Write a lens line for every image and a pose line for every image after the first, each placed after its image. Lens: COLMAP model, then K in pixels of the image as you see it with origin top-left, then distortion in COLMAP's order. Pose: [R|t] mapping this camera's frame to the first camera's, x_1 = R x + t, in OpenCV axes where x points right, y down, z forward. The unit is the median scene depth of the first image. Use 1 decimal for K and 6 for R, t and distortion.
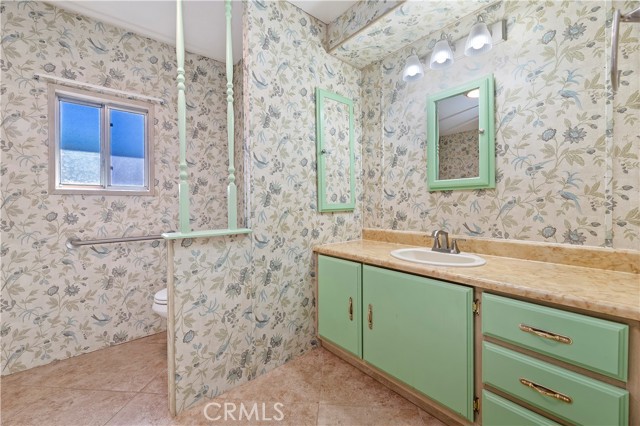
lens RADIAL K [[253.7, 0, 314.2], [0, 253.7, 208.1], [0, 0, 1]] dist [-0.001741, -0.000056]
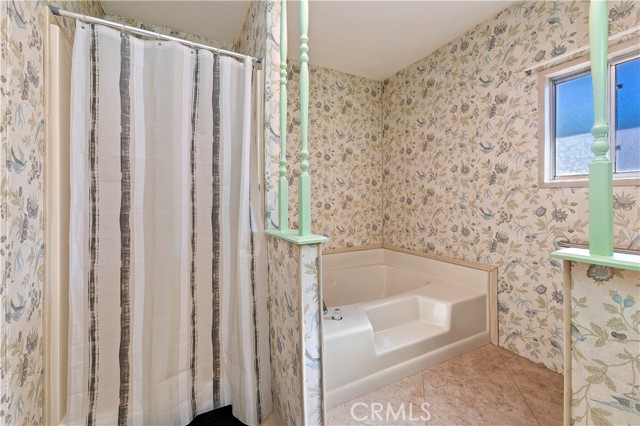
lens RADIAL K [[271.1, 0, 319.7], [0, 271.1, 200.6], [0, 0, 1]] dist [0.000846, 0.000098]
pose [[-0.205729, 0.011528, -0.978541, 0.131494], [-0.009648, 0.999858, 0.013808, -0.013965], [0.978561, 0.012281, -0.205589, 0.397751]]
